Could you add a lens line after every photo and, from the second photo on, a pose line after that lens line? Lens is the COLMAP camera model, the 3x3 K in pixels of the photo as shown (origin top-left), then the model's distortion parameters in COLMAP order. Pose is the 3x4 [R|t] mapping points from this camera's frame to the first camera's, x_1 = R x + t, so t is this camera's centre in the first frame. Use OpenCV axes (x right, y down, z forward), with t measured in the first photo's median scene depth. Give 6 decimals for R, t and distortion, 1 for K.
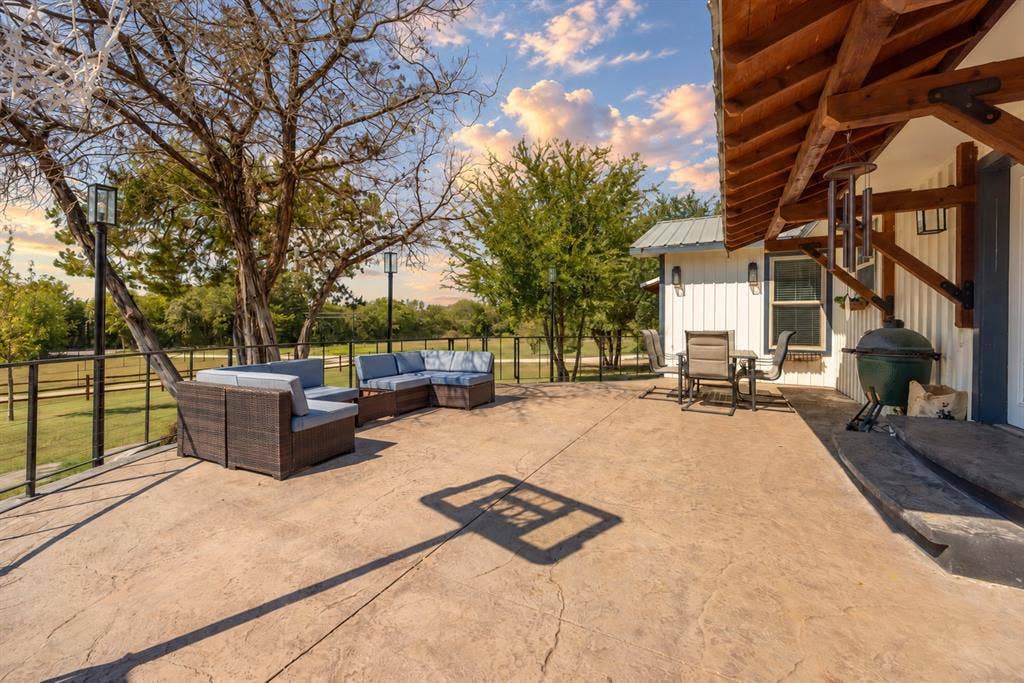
lens RADIAL K [[406.1, 0, 509.0], [0, 406.1, 334.4], [0, 0, 1]] dist [-0.000682, 0.000177]
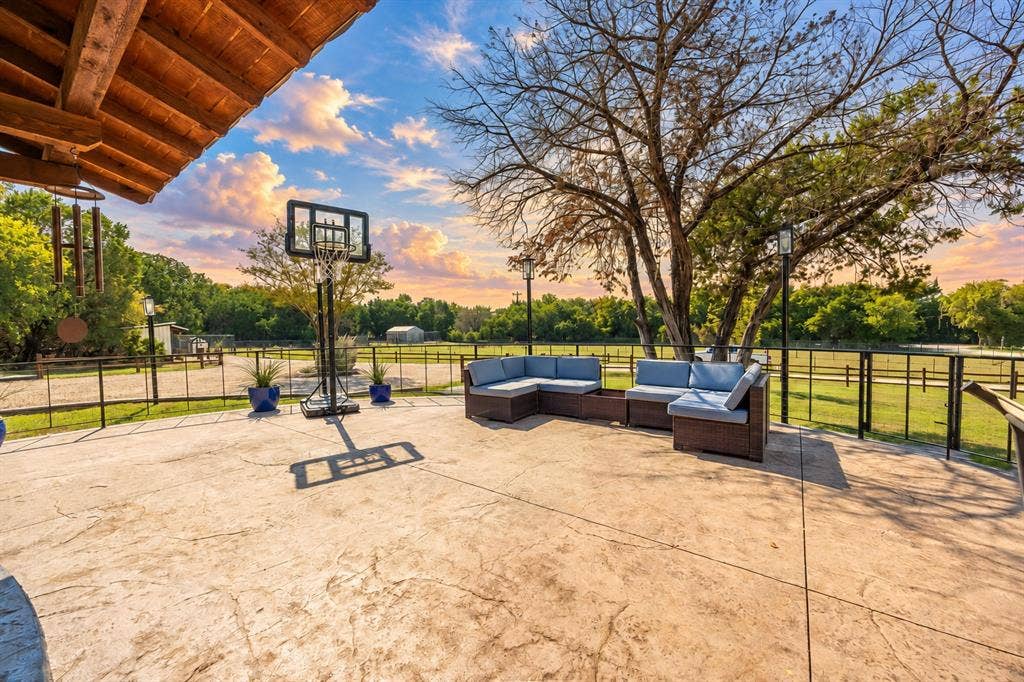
lens RADIAL K [[394.5, 0, 530.2], [0, 394.5, 340.6], [0, 0, 1]] dist [-0.000228, 0.000343]
pose [[-0.160486, 0.035412, -0.986403, 0.934697], [-0.001285, 0.999348, 0.036086, -0.039033], [0.987037, 0.007059, -0.160336, 1.312998]]
